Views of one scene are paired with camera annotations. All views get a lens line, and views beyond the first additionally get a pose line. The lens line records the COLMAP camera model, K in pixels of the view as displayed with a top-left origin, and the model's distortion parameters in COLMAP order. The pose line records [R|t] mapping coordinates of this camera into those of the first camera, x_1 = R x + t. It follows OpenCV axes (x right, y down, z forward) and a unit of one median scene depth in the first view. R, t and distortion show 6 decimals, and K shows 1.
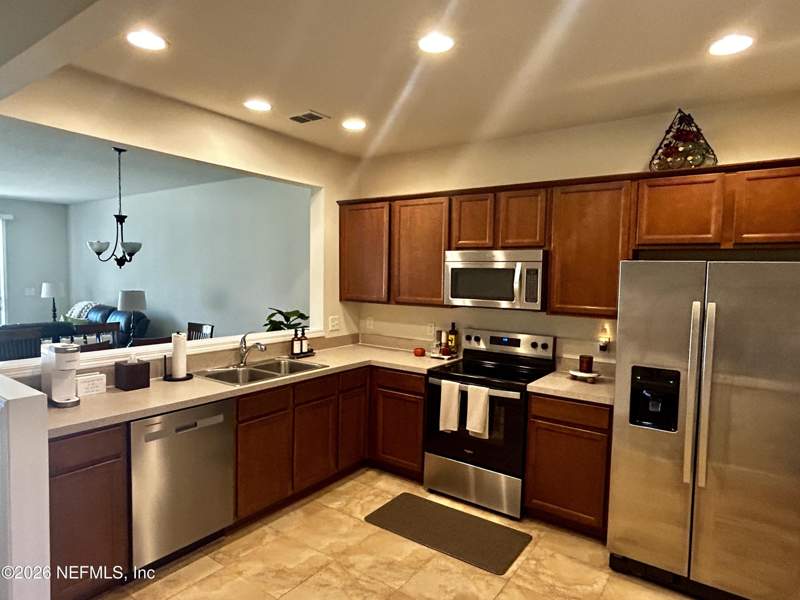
lens RADIAL K [[477.5, 0, 398.0], [0, 477.5, 301.2], [0, 0, 1]] dist [-0.007866, 0.002824]
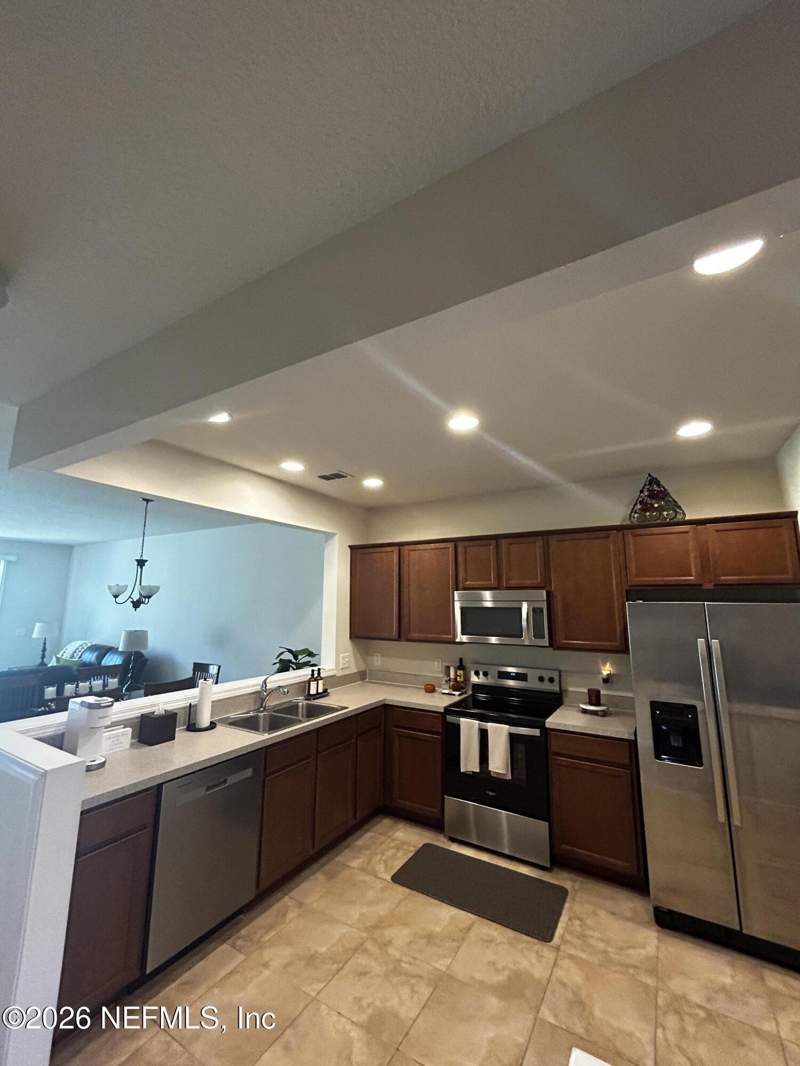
lens RADIAL K [[430.7, 0, 404.0], [0, 430.7, 529.2], [0, 0, 1]] dist [-0.002507, 0.001357]
pose [[0.996274, -0.000639, 0.086239, -0.118832], [0.020006, 0.974404, -0.223910, -0.028986], [-0.083888, 0.224802, 0.970787, 0.013785]]
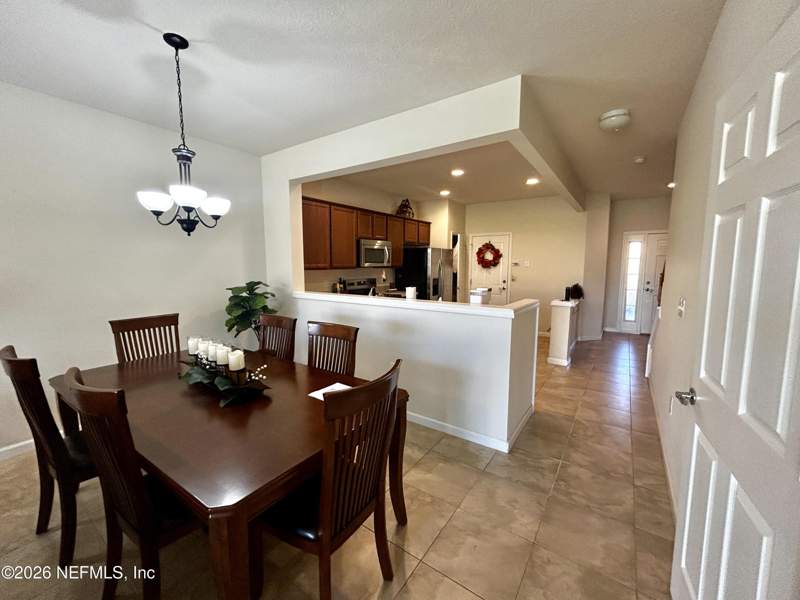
lens RADIAL K [[323.2, 0, 398.9], [0, 323.2, 298.2], [0, 0, 1]] dist [-0.002507, 0.001357]
pose [[-0.002289, -0.133357, 0.991065, -1.447476], [0.057274, 0.989424, 0.133268, -0.037077], [-0.998356, 0.057067, 0.005373, 0.993645]]
